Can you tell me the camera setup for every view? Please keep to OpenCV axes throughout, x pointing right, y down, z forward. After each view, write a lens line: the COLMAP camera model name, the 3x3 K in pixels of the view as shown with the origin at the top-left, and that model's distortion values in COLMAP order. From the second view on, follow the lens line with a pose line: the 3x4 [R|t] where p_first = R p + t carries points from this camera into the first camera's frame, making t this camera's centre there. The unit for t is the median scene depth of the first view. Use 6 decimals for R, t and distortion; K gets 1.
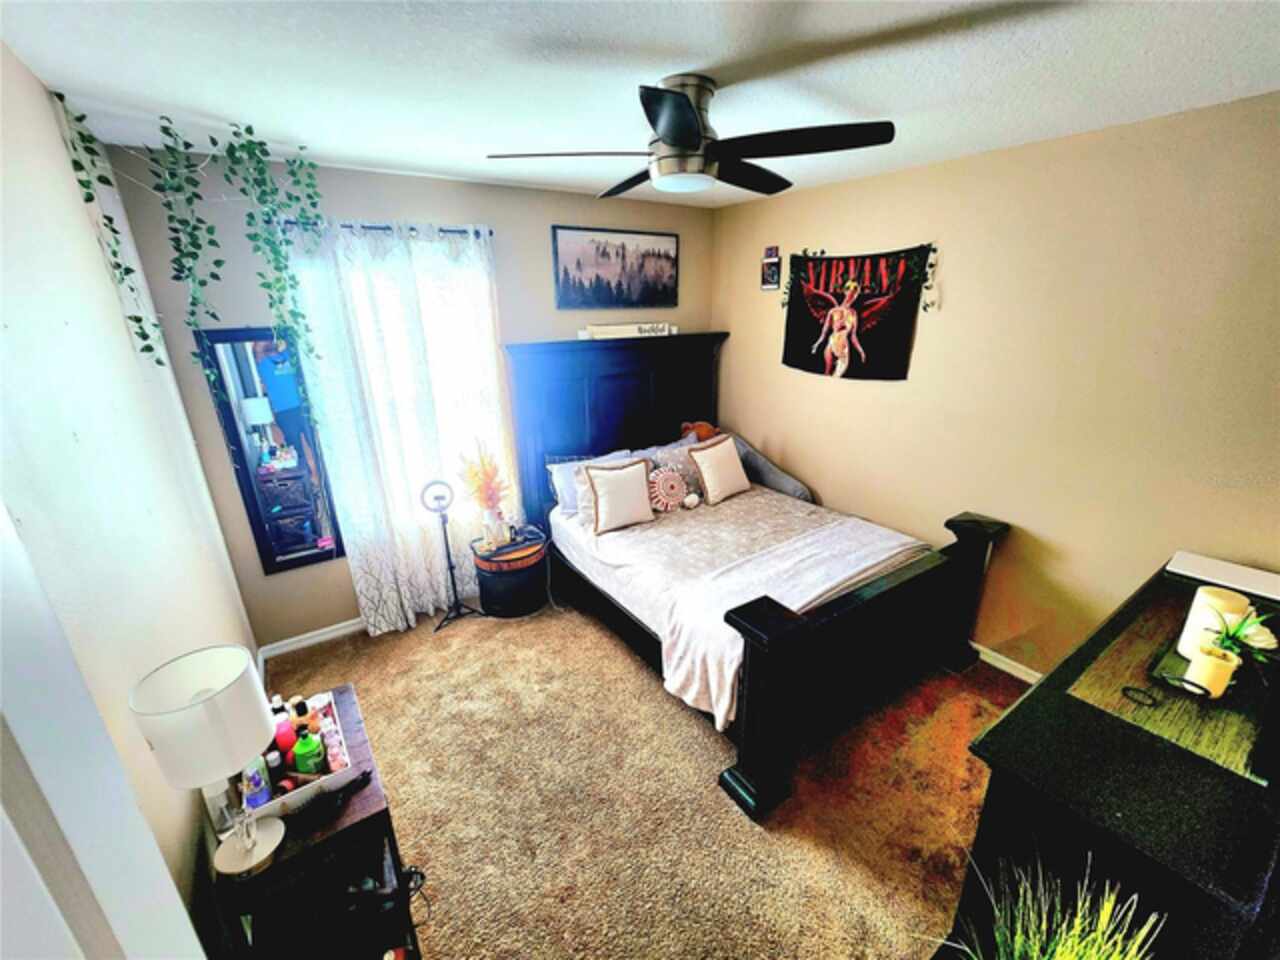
lens RADIAL K [[523.5, 0, 640.8], [0, 523.5, 480.1], [0, 0, 1]] dist [-0.000623, -0.000045]
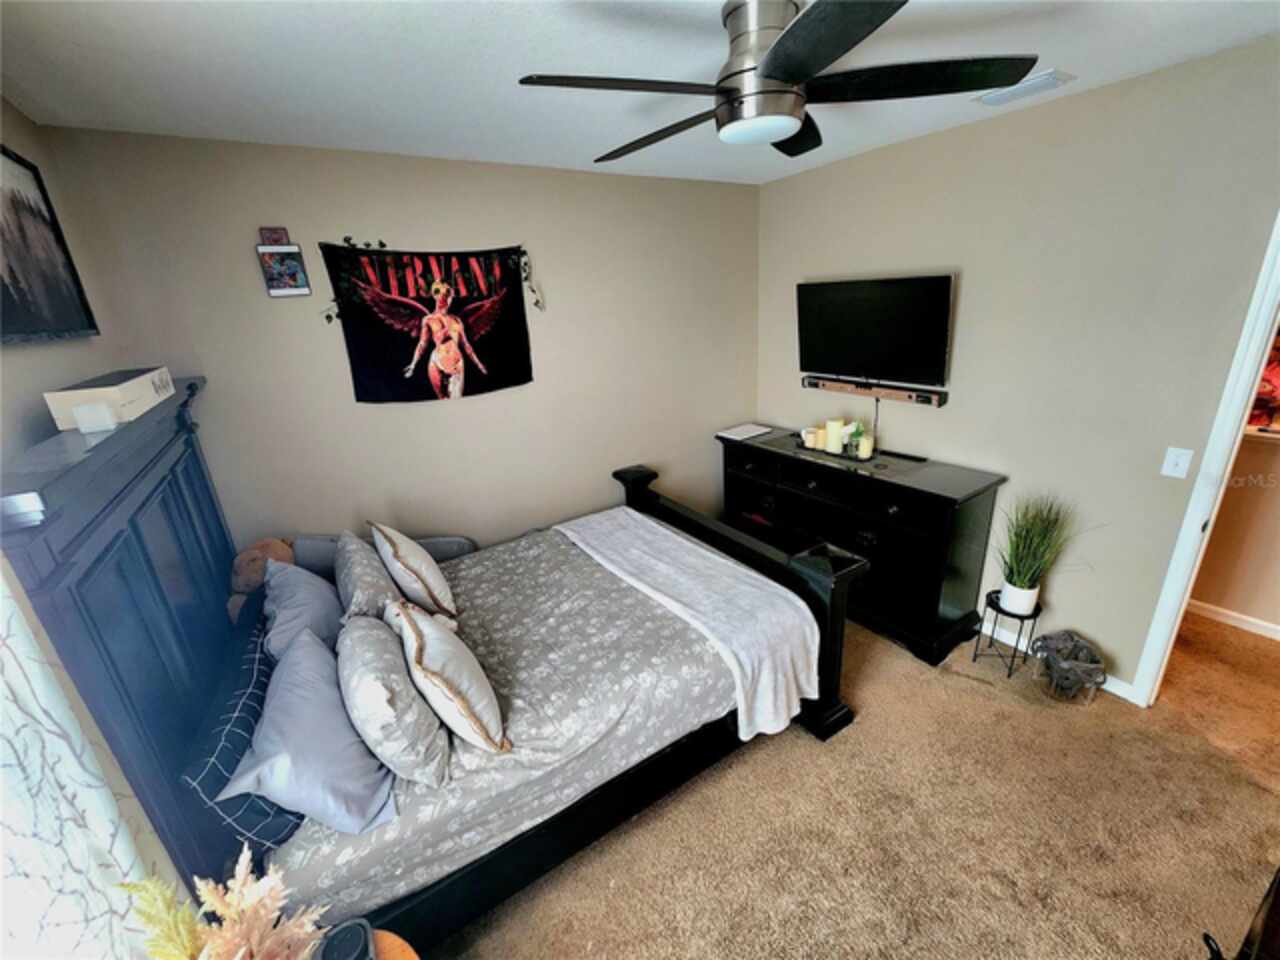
lens RADIAL K [[523.5, 0, 639.6], [0, 523.5, 479.4], [0, 0, 1]] dist [-0.000623, -0.000045]
pose [[0.021519, -0.320549, 0.946987, -0.465627], [0.375143, 0.880585, 0.289548, -0.222089], [-0.926717, 0.349025, 0.139201, 0.684981]]
